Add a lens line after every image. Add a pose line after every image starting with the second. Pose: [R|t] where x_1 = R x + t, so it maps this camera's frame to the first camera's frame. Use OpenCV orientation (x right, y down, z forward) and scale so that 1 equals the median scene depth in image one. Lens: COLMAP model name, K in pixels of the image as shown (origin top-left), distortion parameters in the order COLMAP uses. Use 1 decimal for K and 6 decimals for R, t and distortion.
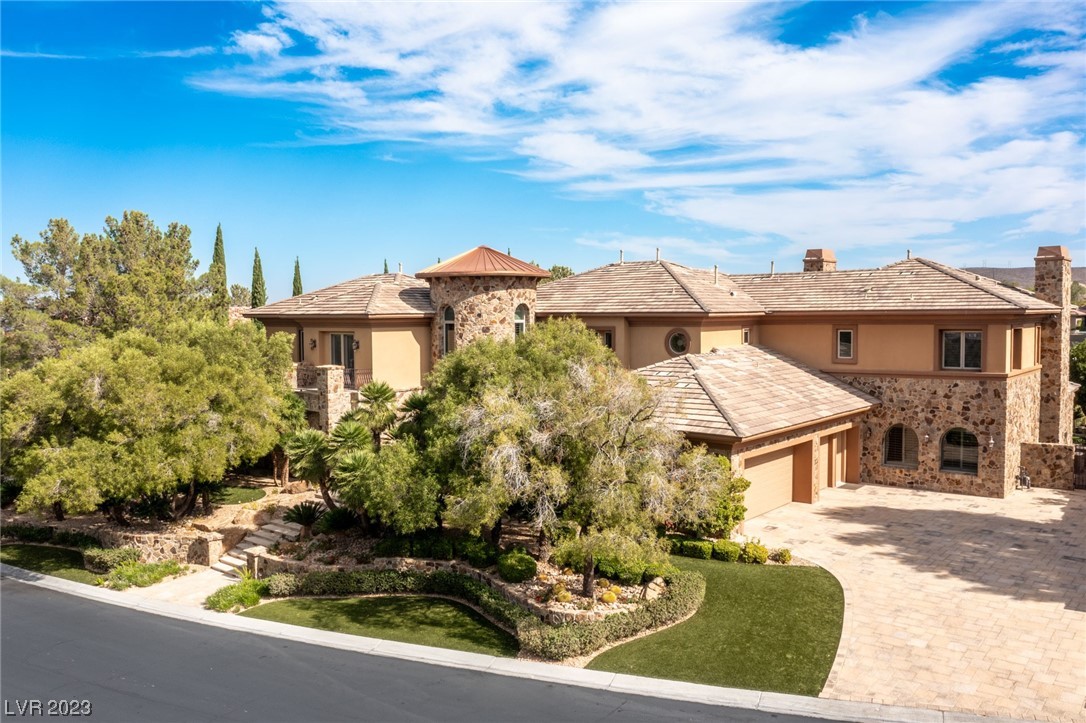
lens RADIAL K [[866.4, 0, 543.0], [0, 866.4, 361.5], [0, 0, 1]] dist [-0.008159, -0.001276]
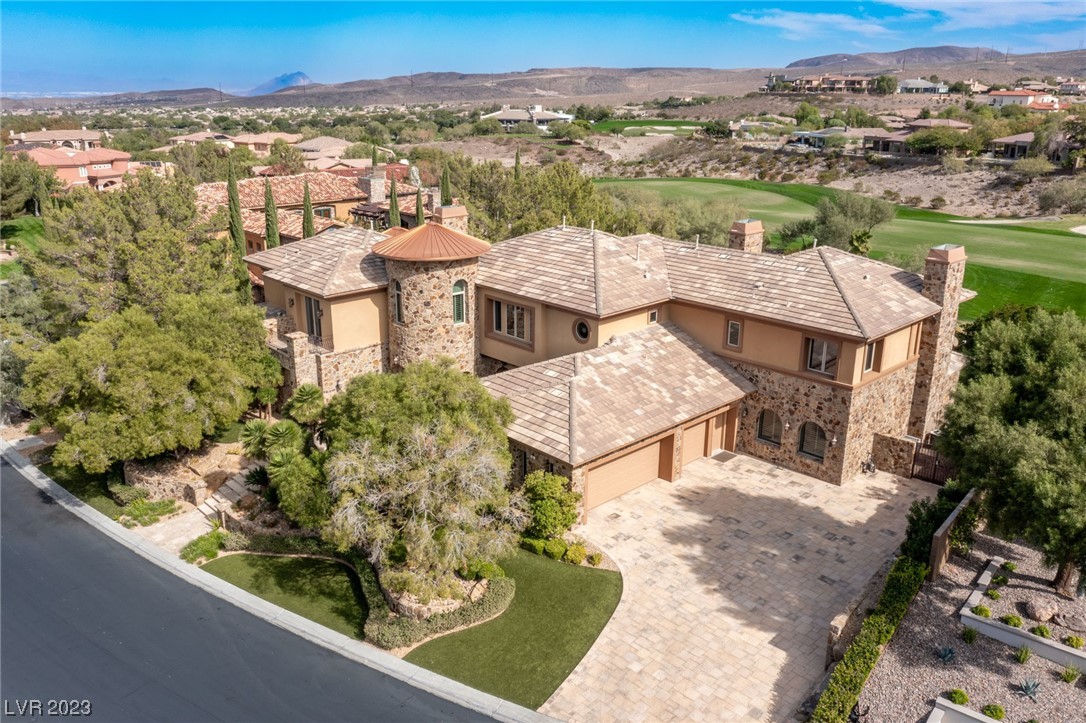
lens RADIAL K [[841.0, 0, 536.4], [0, 841.0, 365.1], [0, 0, 1]] dist [-0.008769, -0.010856]
pose [[0.992558, 0.047695, -0.112043, 0.238938], [-0.017755, 0.966954, 0.254332, -0.279685], [0.120471, -0.250450, 0.960605, -0.105223]]
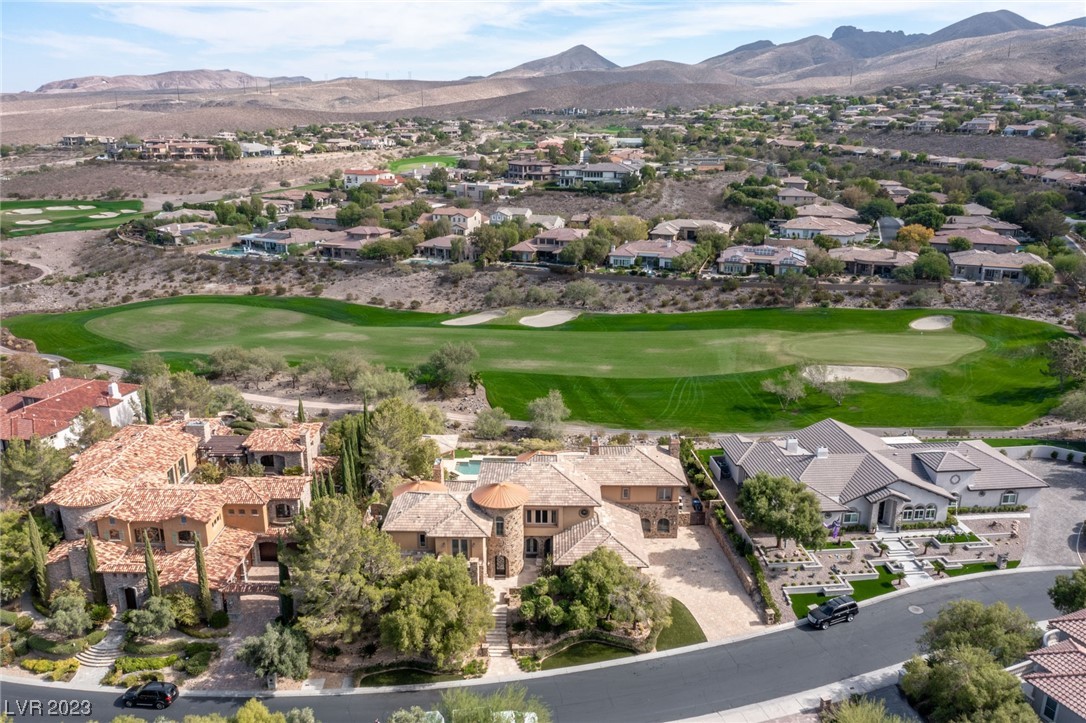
lens RADIAL K [[841.0, 0, 536.4], [0, 841.0, 365.1], [0, 0, 1]] dist [-0.008769, -0.010856]
pose [[0.783437, -0.174564, 0.596451, -1.532975], [0.034118, 0.970374, 0.239187, -1.170583], [-0.620534, -0.167039, 0.766182, -0.891248]]
